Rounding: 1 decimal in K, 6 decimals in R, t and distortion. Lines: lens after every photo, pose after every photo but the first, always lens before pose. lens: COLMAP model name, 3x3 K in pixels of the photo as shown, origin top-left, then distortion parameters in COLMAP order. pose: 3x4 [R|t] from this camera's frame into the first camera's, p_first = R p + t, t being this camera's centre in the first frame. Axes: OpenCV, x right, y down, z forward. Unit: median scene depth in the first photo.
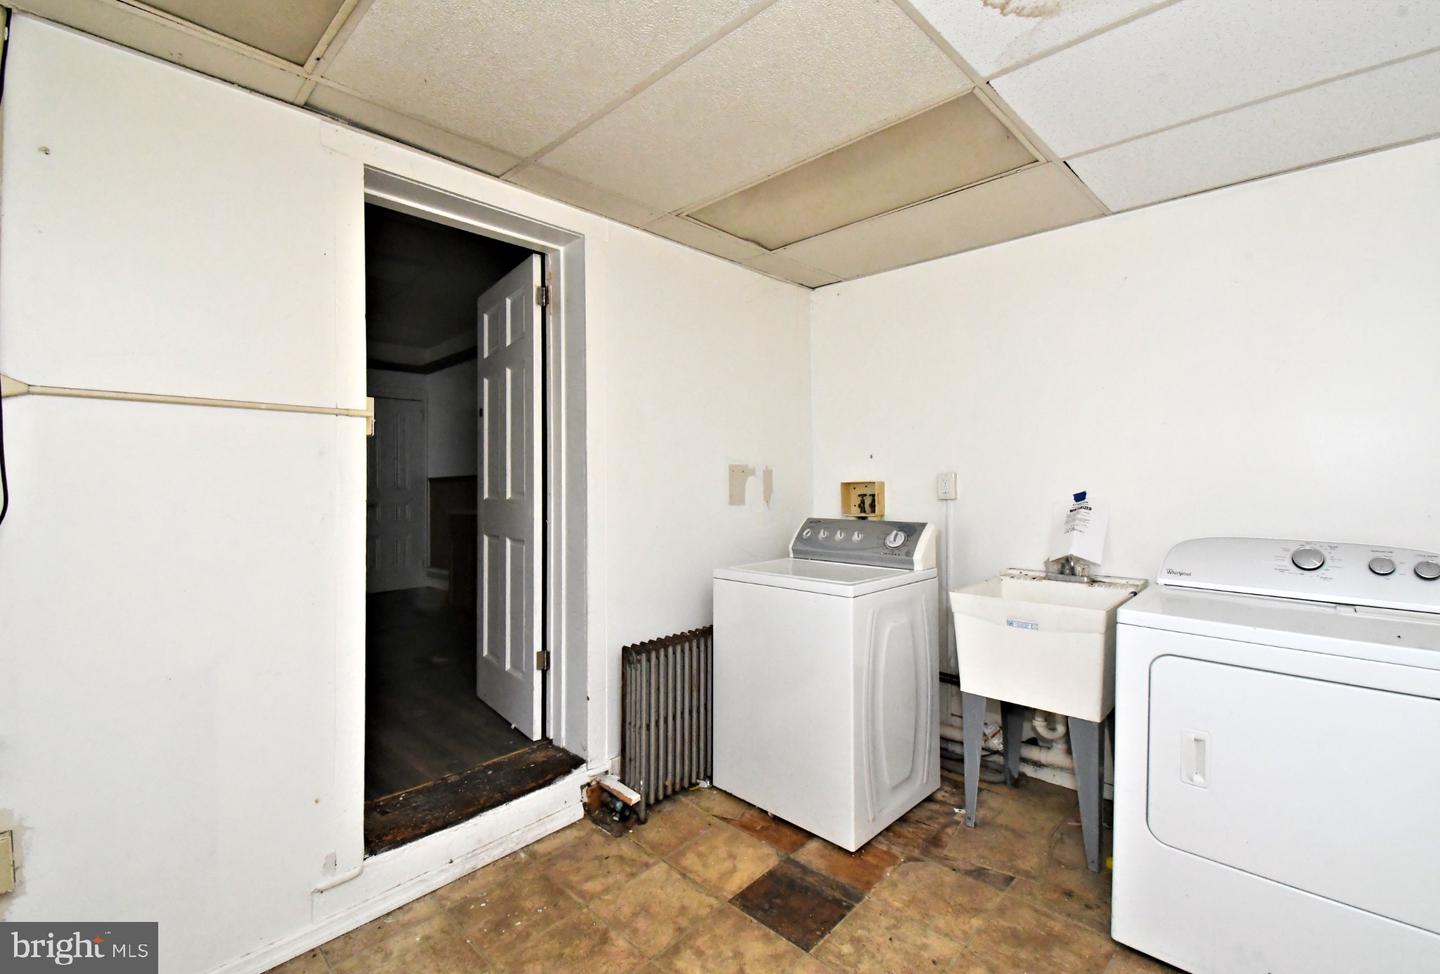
lens RADIAL K [[651.2, 0, 720.0], [0, 651.2, 487.0], [0, 0, 1]] dist [0.027548, -0.011239]
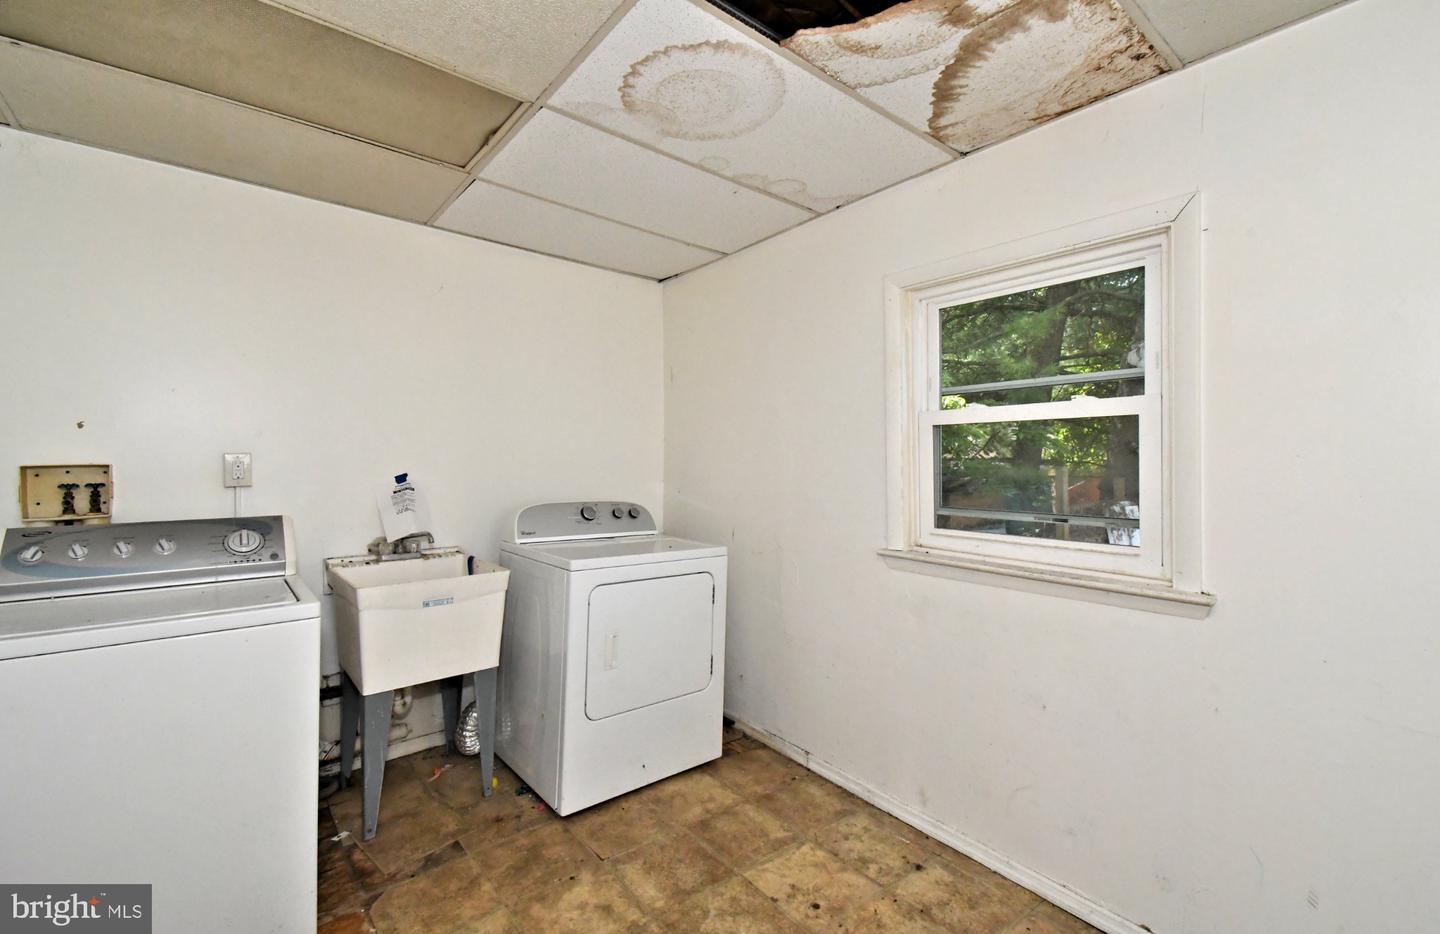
lens RADIAL K [[611.7, 0, 744.6], [0, 611.7, 469.1], [0, 0, 1]] dist [0.001856, 0.000099]
pose [[0.089541, -0.008739, 0.995945, -0.462835], [0.008085, 0.999935, 0.008047, -0.004422], [-0.995950, 0.007332, 0.089606, 0.435757]]
